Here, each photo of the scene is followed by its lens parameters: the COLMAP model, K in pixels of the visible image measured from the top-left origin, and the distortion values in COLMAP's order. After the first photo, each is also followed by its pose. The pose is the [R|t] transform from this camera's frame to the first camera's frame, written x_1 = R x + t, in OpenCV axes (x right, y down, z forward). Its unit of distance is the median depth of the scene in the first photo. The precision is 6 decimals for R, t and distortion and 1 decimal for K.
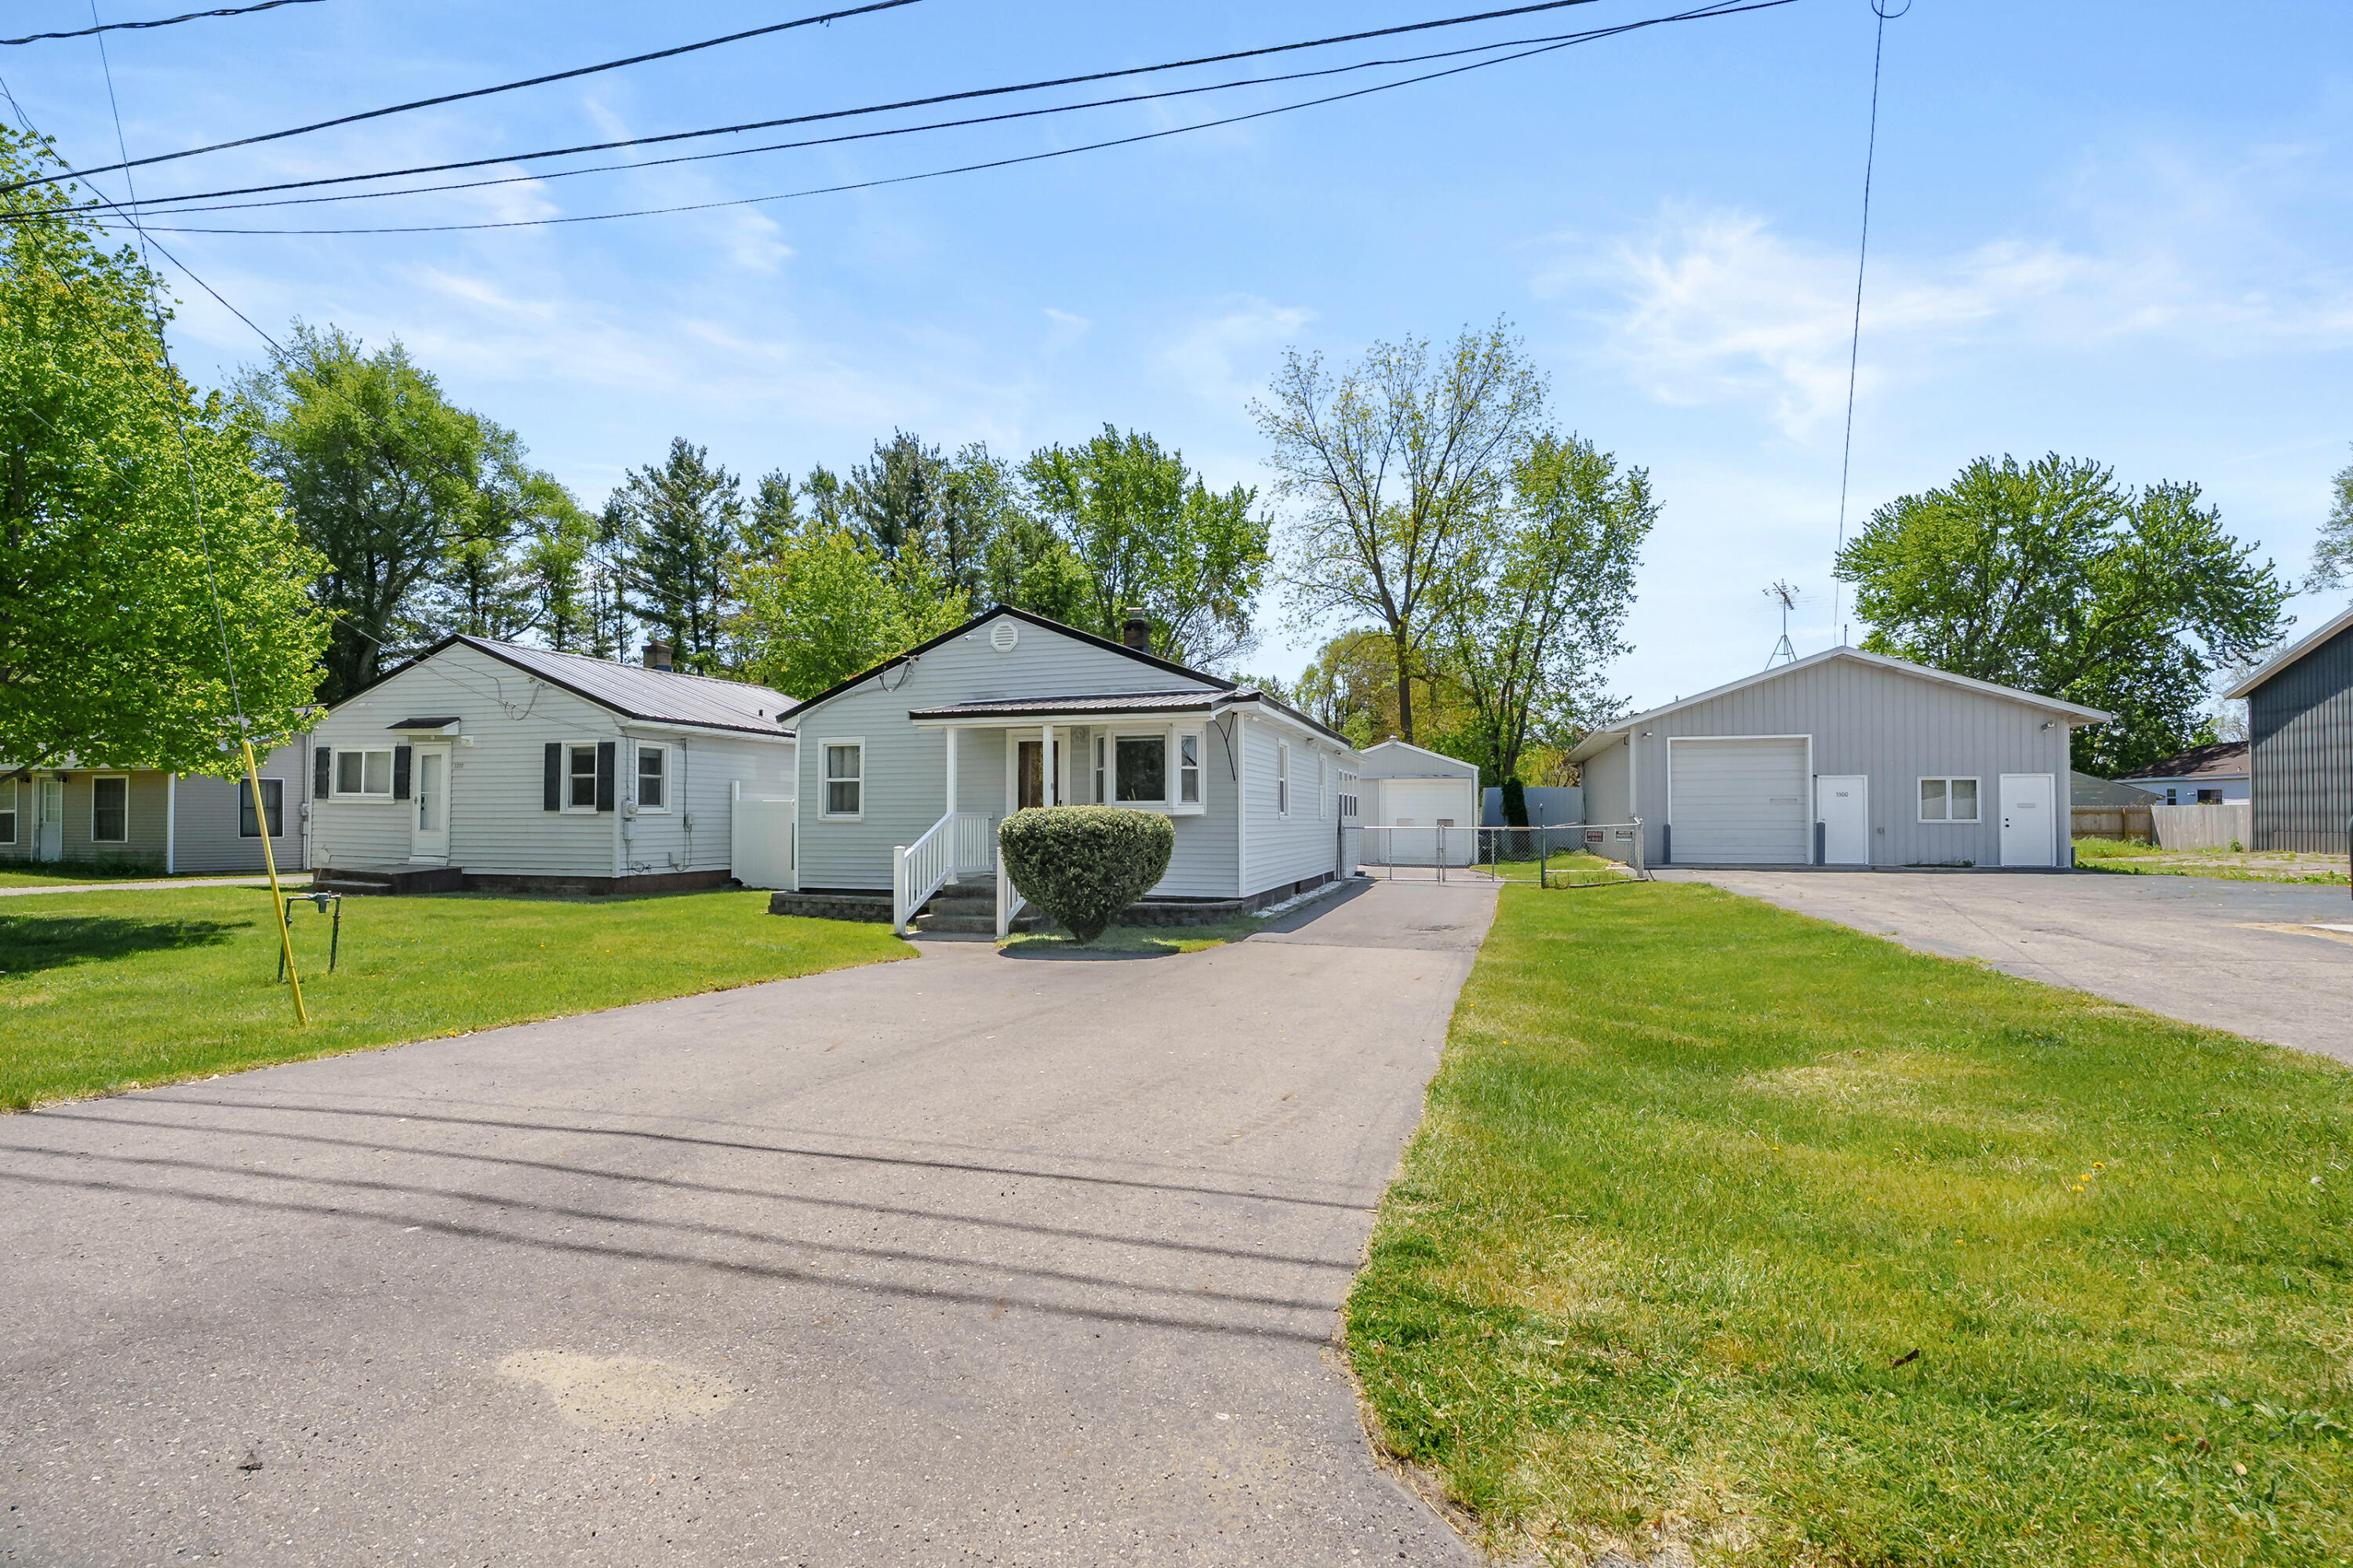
lens RADIAL K [[1060.8, 0, 1170.8], [0, 1060.8, 782.2], [0, 0, 1]] dist [-0.004725, -0.000093]
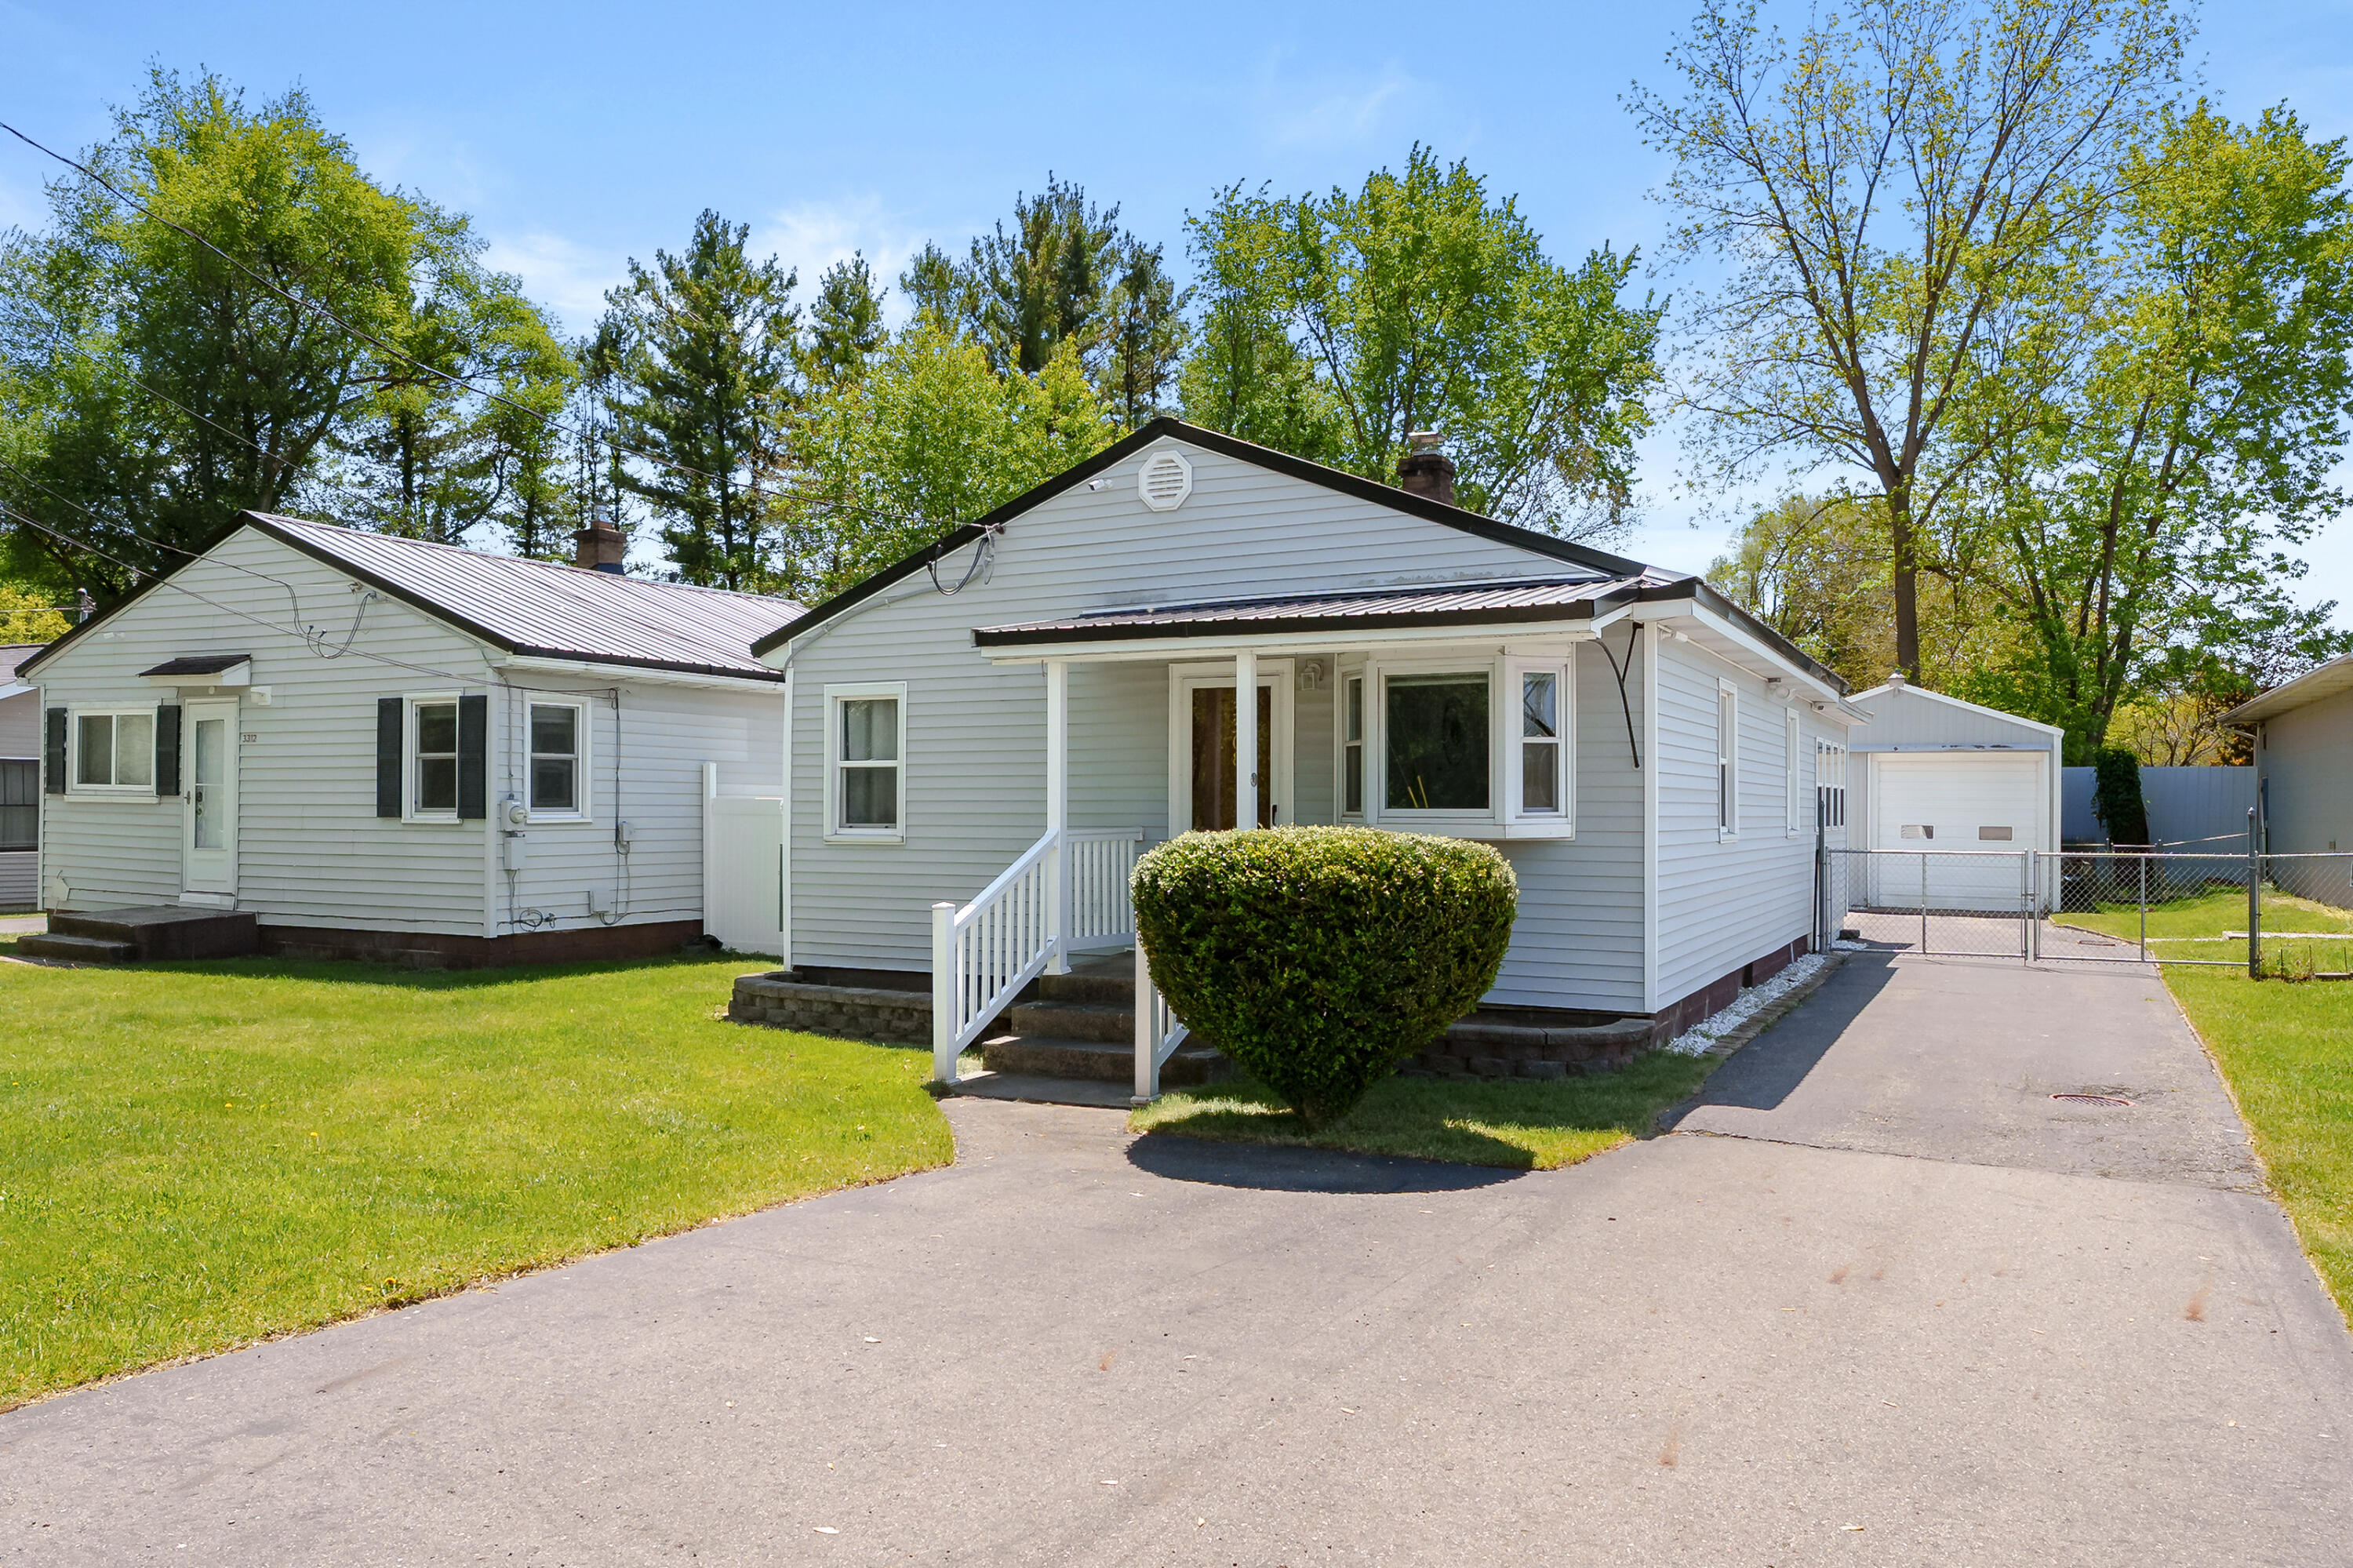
lens RADIAL K [[1661.0, 0, 1214.3], [0, 1661.0, 825.7], [0, 0, 1]] dist [-0.000561, -0.000082]
pose [[0.987535, 0.005092, -0.157320, -0.007142], [0.001758, 0.999058, 0.043370, -0.005805], [0.157393, -0.043106, 0.986595, 0.171660]]
